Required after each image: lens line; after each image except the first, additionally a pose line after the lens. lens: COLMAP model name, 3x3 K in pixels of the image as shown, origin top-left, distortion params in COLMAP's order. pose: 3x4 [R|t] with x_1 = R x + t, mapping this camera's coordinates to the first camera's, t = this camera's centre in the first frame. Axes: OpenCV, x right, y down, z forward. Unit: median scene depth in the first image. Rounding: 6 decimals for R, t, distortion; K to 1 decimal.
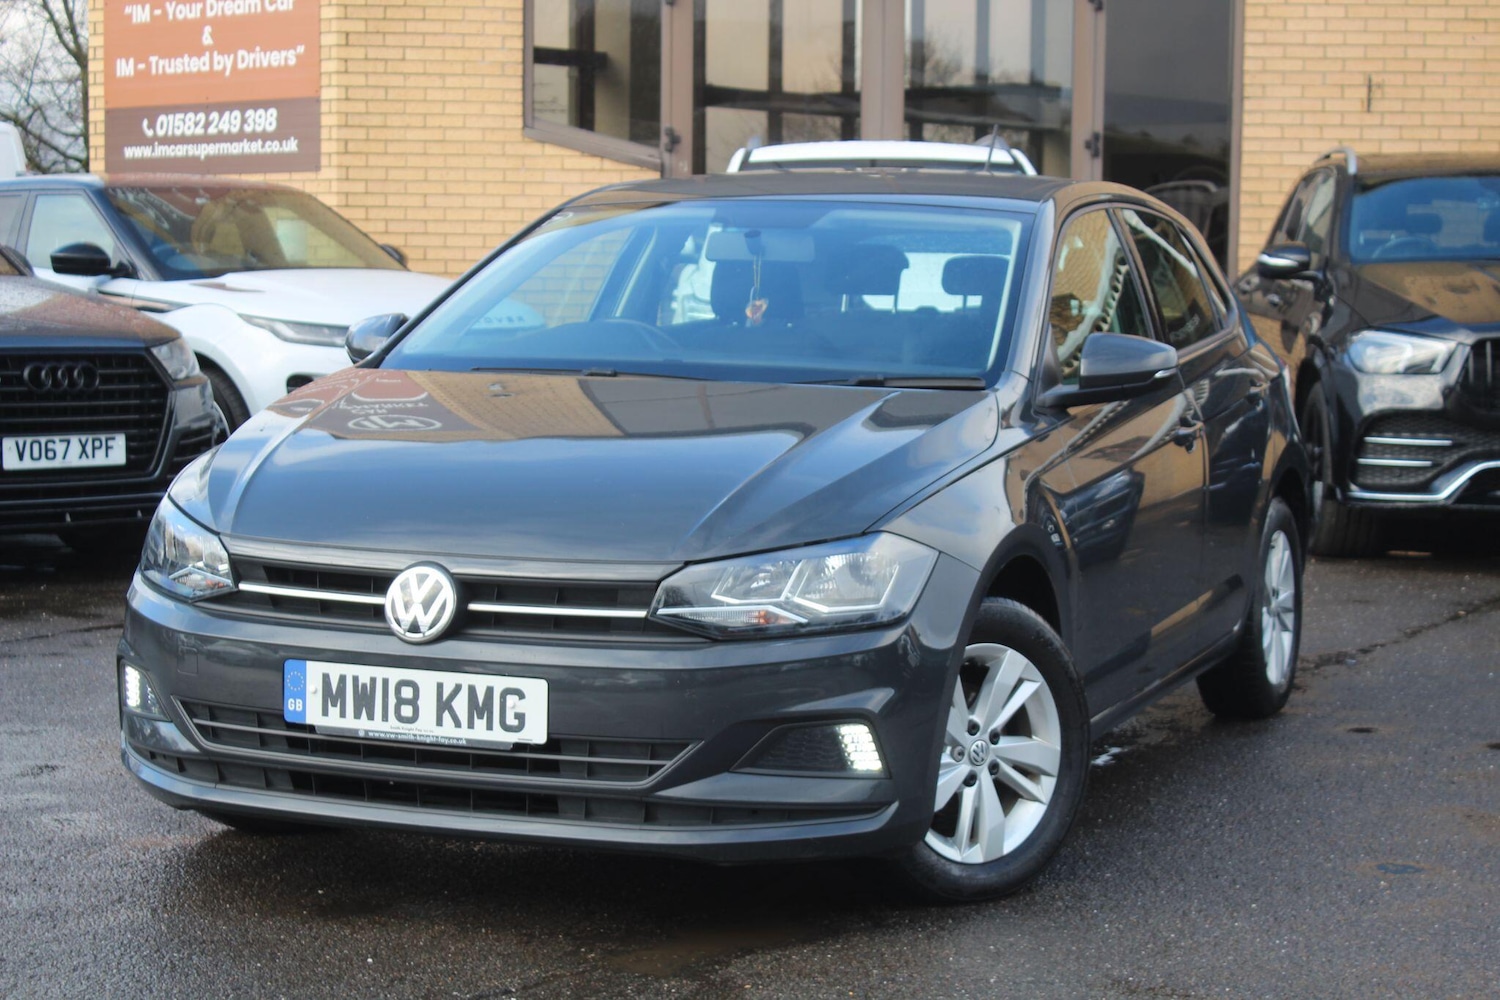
lens RADIAL K [[2809.7, 0, 640.0], [0, 2809.7, 516.4], [0, 0, 1]] dist [0.012026, 0.000000]
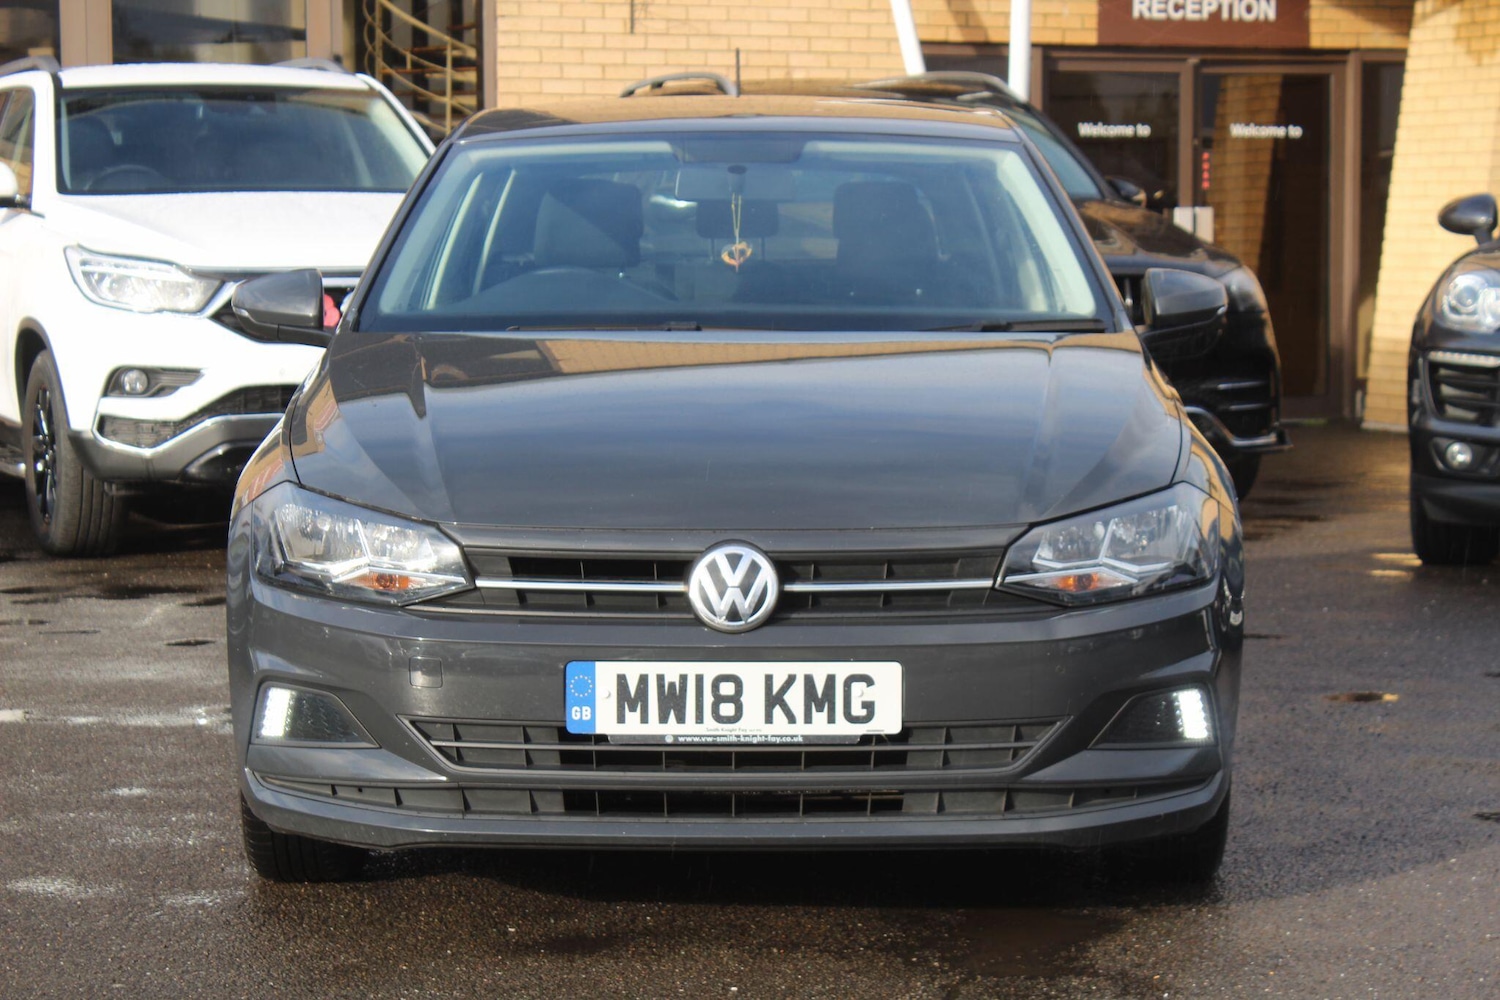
lens RADIAL K [[3360.0, 0, 672.8], [0, 3360.0, 570.7], [0, 0, 1]] dist [0.052575, 0.000000]
pose [[0.924989, -0.053716, 0.376177, -0.483561], [0.047661, 0.998541, 0.025390, -0.001880], [-0.376992, -0.005556, 0.926200, 0.028998]]
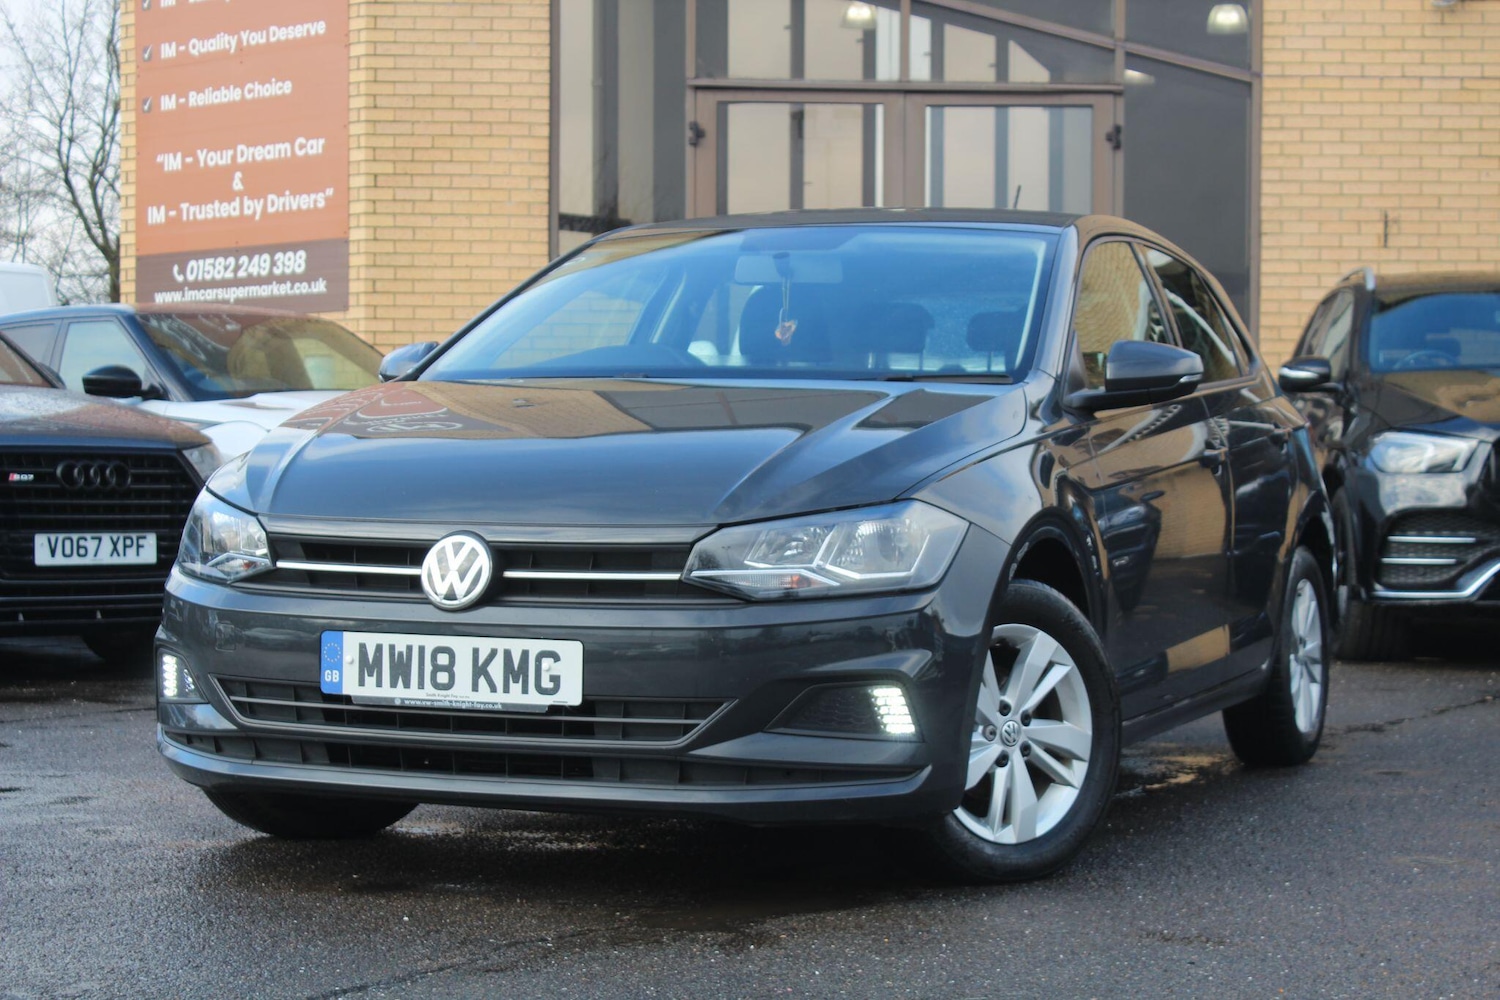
lens RADIAL K [[2809.7, 0, 647.2], [0, 2809.7, 520.2], [0, 0, 1]] dist [0.012026, 0.000000]
pose [[0.999979, -0.003541, -0.005389, -0.003895], [0.003158, 0.997578, -0.069480, 0.081487], [0.005622, 0.069462, 0.997569, -0.009431]]
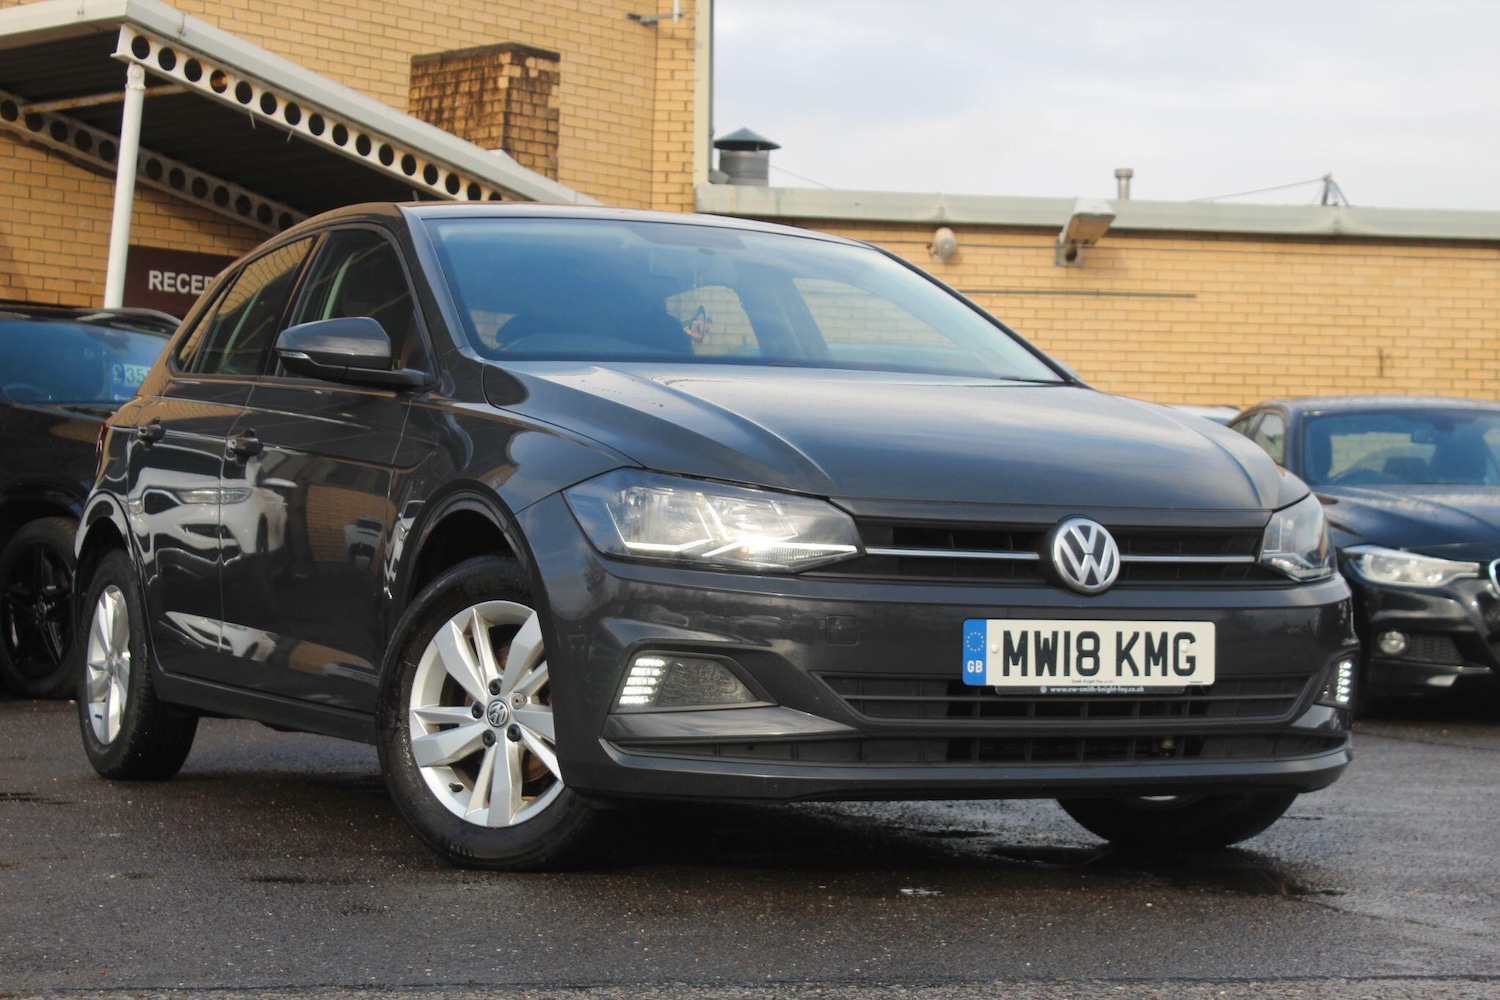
lens RADIAL K [[2940.8, 0, 718.2], [0, 2940.8, 547.4], [0, 0, 1]] dist [-0.003149, 0.000000]
pose [[0.652597, 0.003812, 0.757695, -0.933096], [0.057831, 0.996820, -0.054824, 0.076260], [-0.755495, 0.079597, 0.650302, 0.413894]]
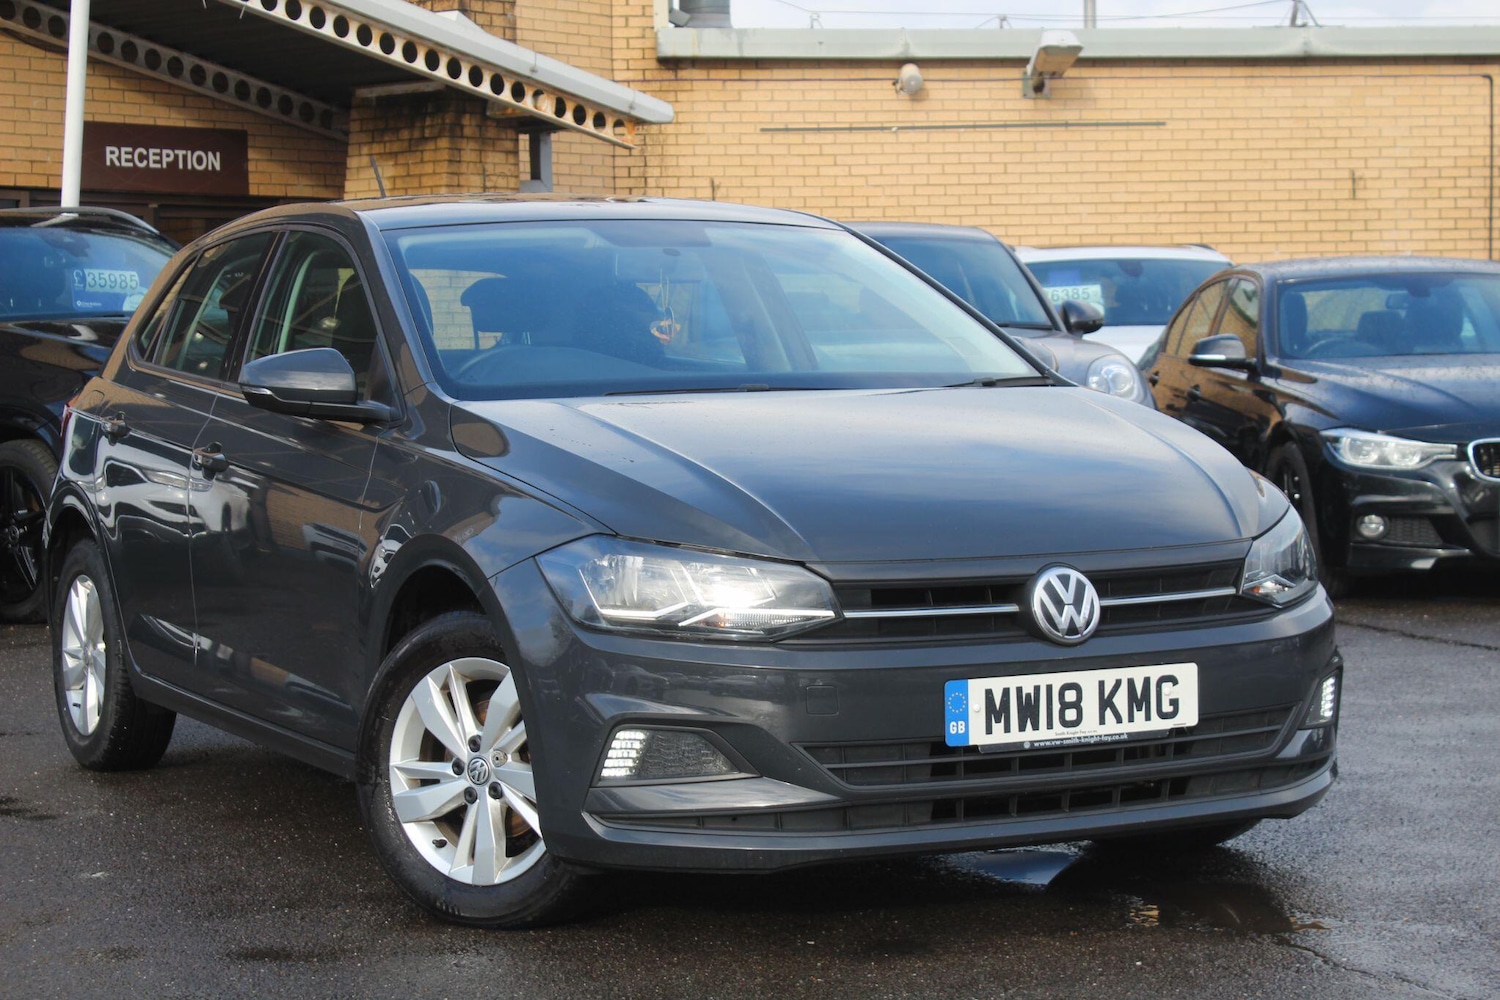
lens RADIAL K [[2940.8, 0, 724.7], [0, 2940.8, 566.7], [0, 0, 1]] dist [-0.003149, 0.000000]
pose [[0.643843, -0.078228, 0.761148, -0.920150], [0.093014, 0.995385, 0.023623, -0.017394], [-0.759483, 0.055588, 0.648147, 0.414746]]
